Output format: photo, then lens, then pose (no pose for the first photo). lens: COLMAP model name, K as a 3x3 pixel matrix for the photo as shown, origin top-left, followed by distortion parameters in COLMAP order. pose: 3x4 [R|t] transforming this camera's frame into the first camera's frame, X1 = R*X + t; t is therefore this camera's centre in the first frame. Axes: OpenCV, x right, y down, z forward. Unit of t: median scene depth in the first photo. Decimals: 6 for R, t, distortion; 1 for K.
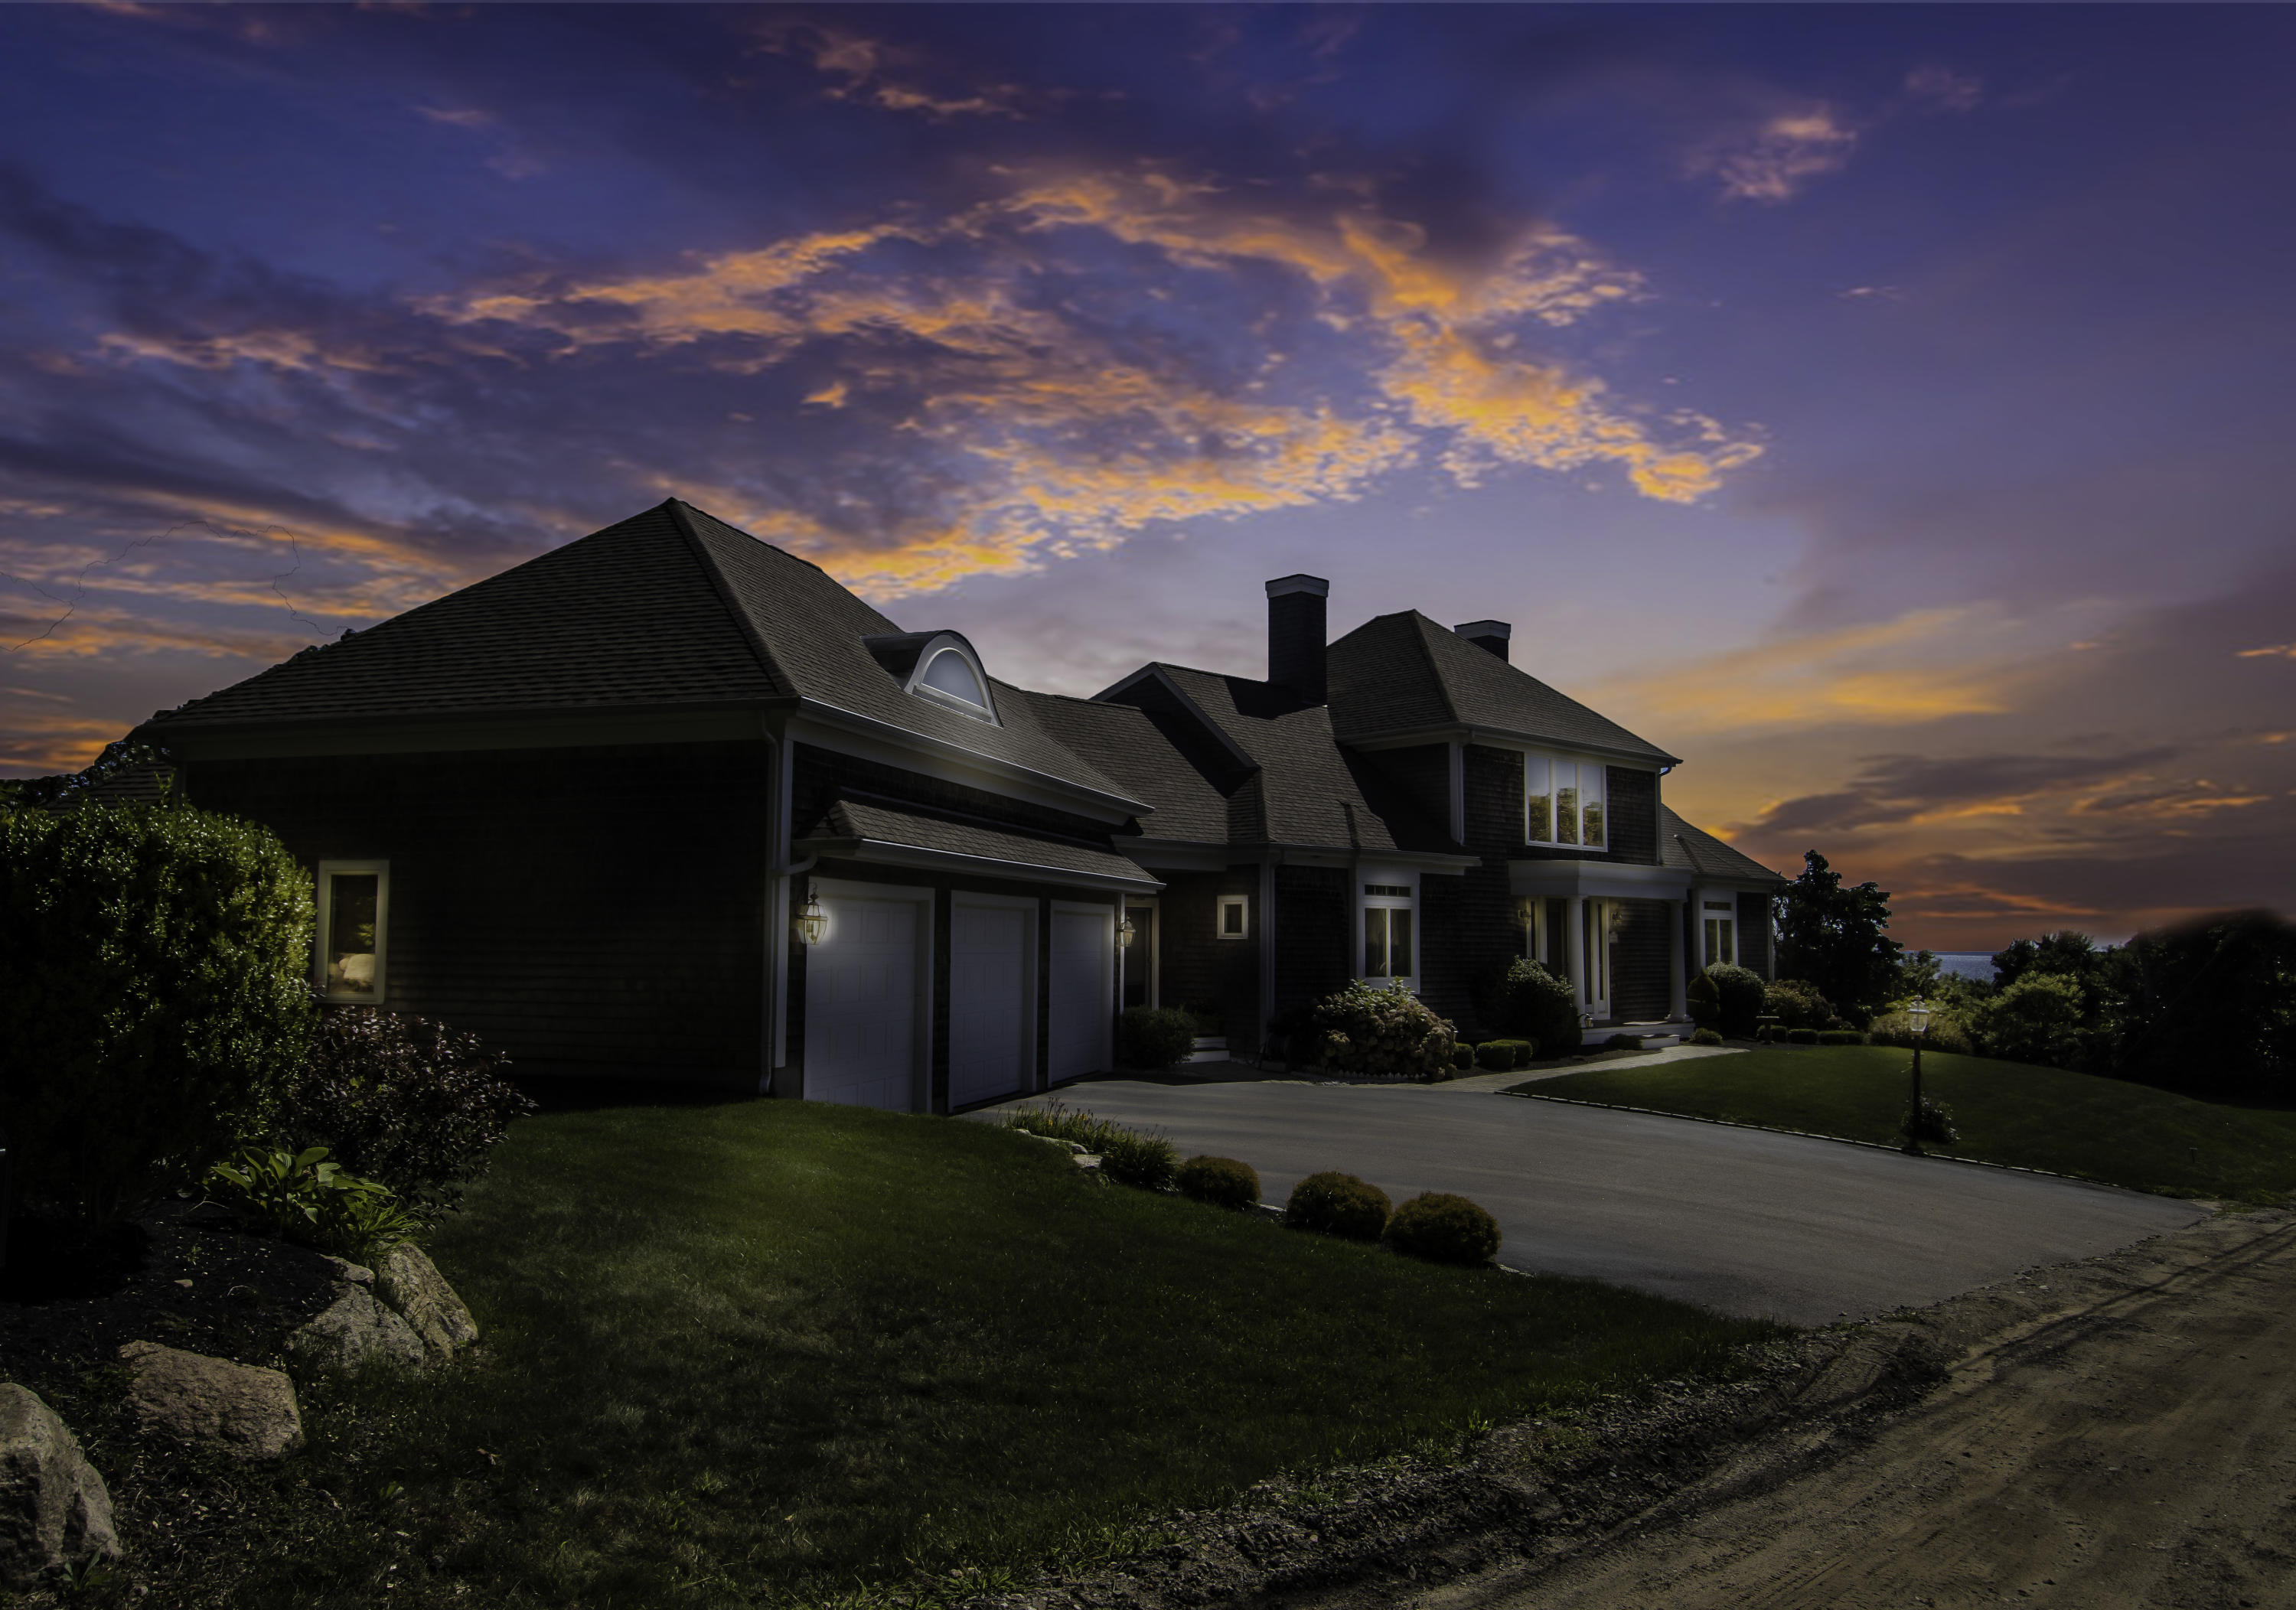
lens RADIAL K [[1554.7, 0, 1148.0], [0, 1554.7, 805.0], [0, 0, 1]] dist [-0.000774, -0.000020]
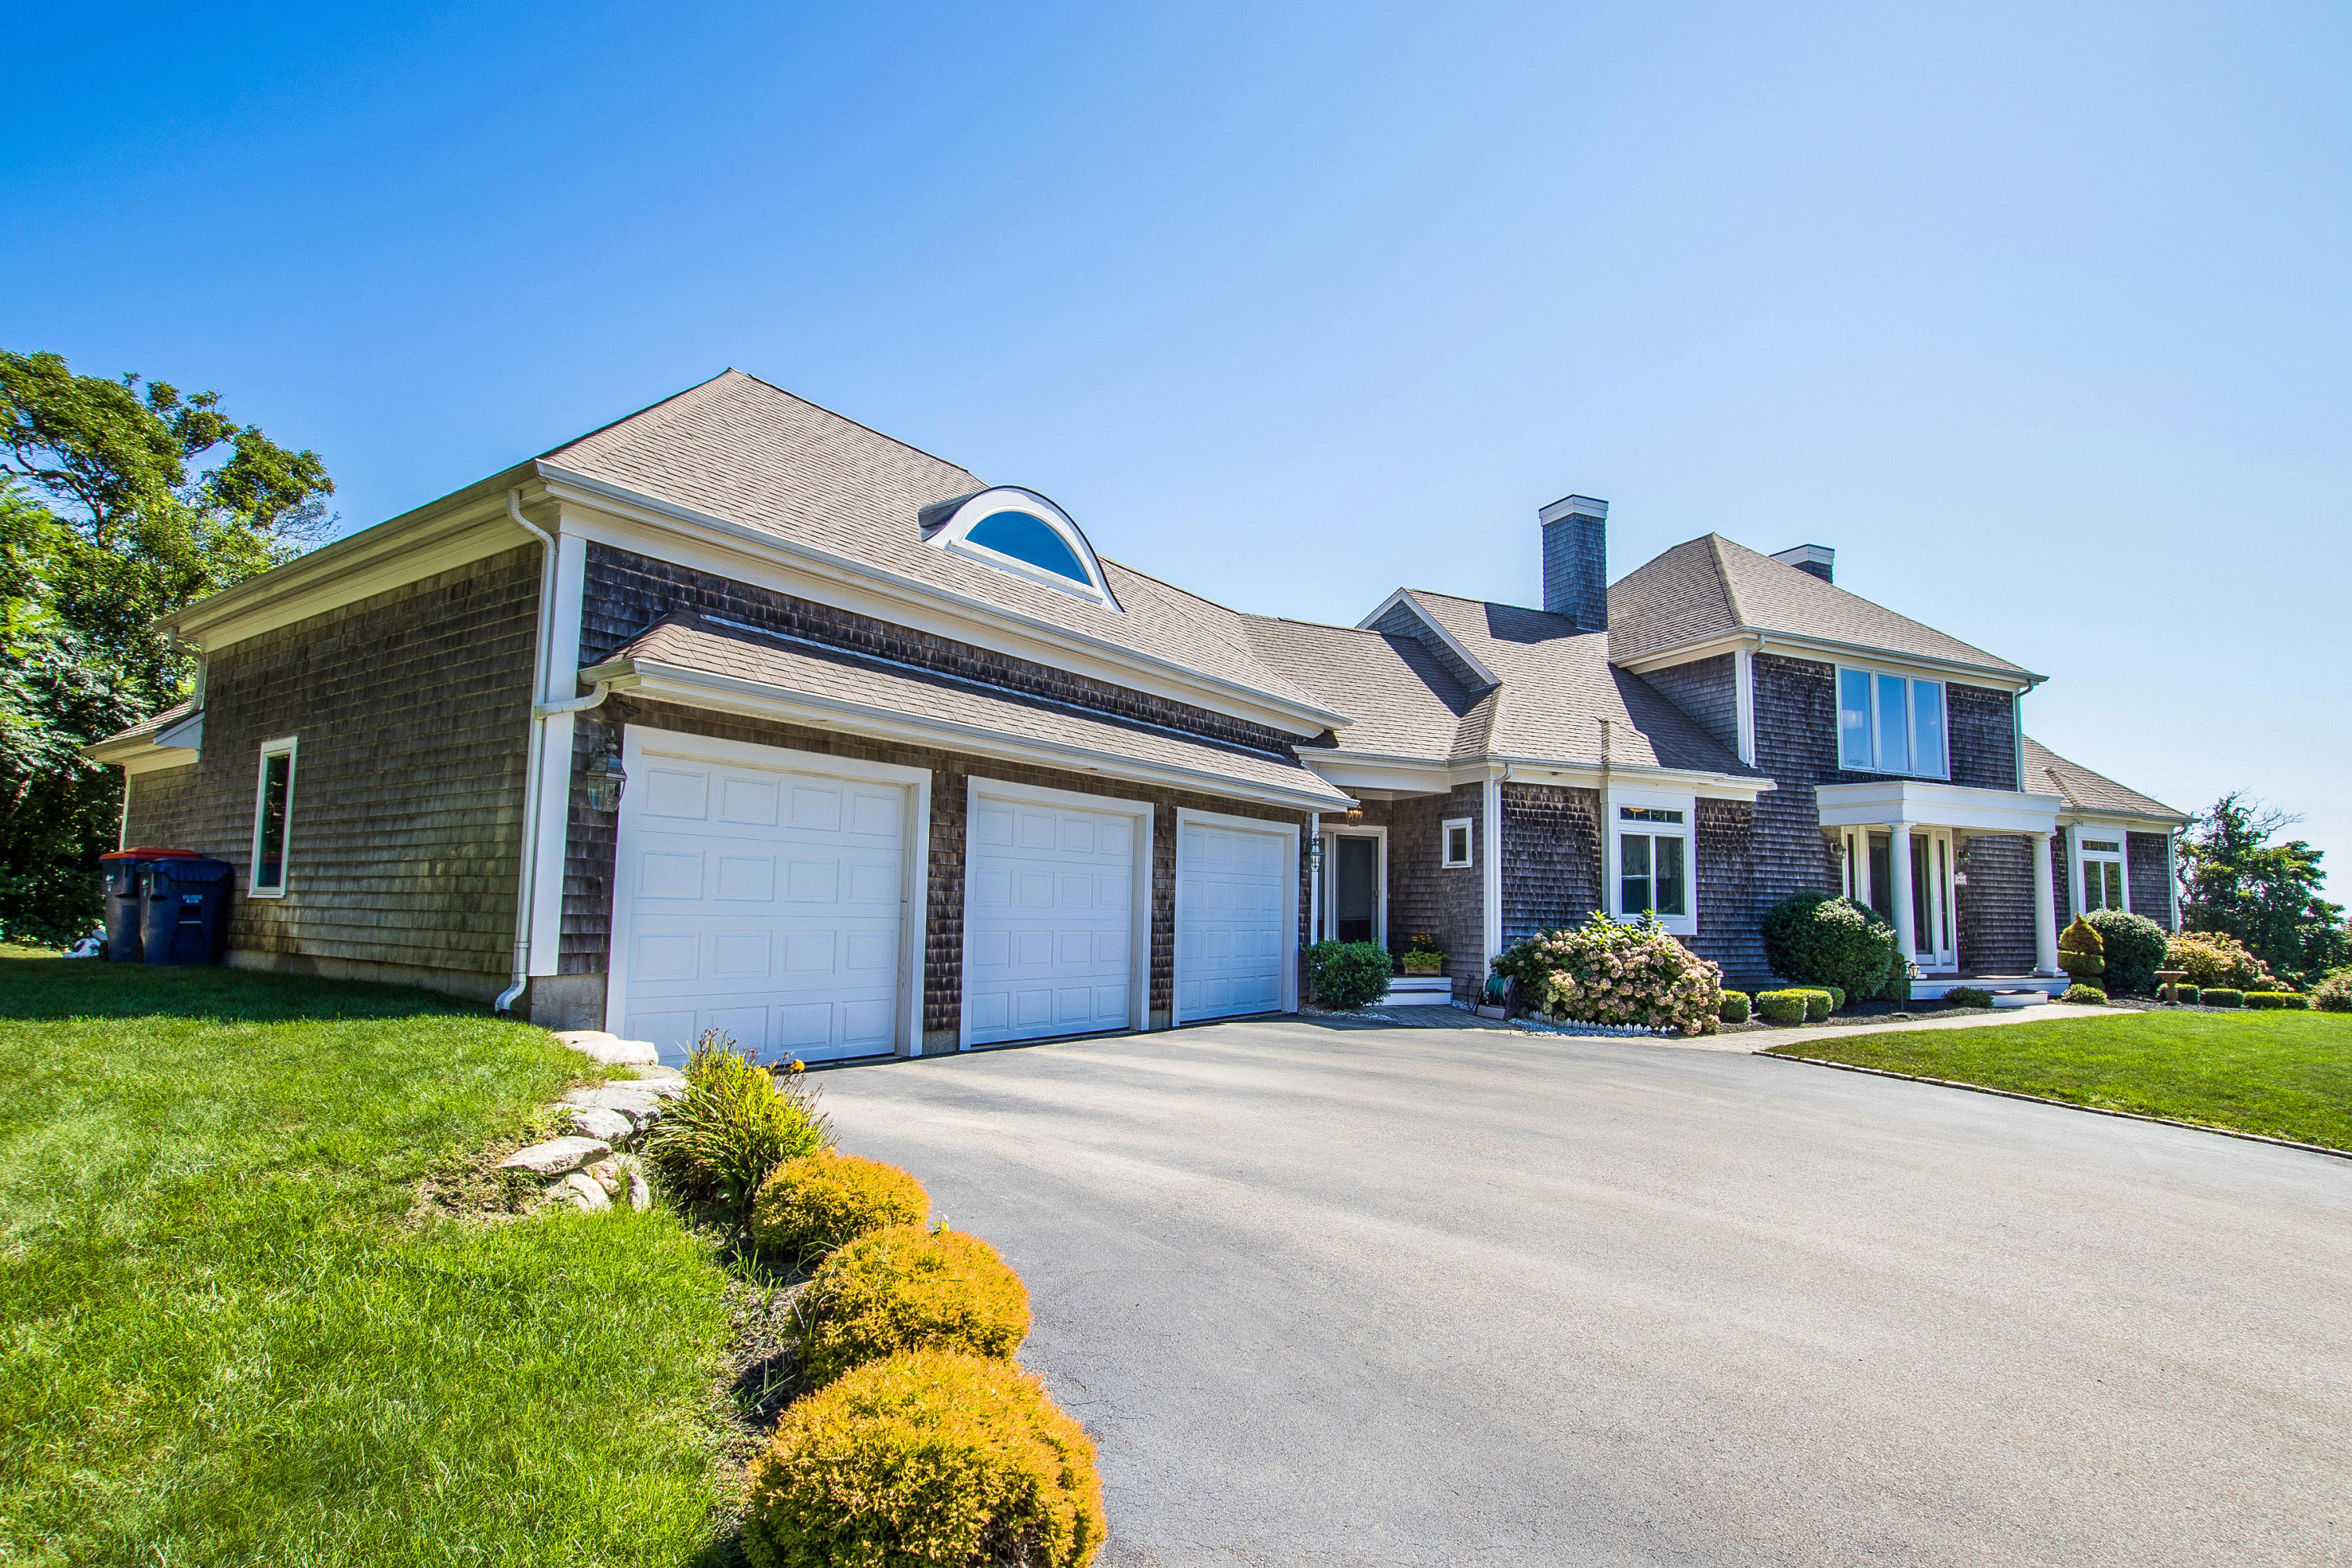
lens RADIAL K [[1225.0, 0, 1176.0], [0, 1225.0, 784.0], [0, 0, 1]] dist [-0.024244, 0.000787]
pose [[0.951948, -0.023009, -0.305394, 0.105478], [0.017543, 0.999633, -0.020630, 0.045326], [0.305757, 0.014282, 0.952002, 0.257893]]
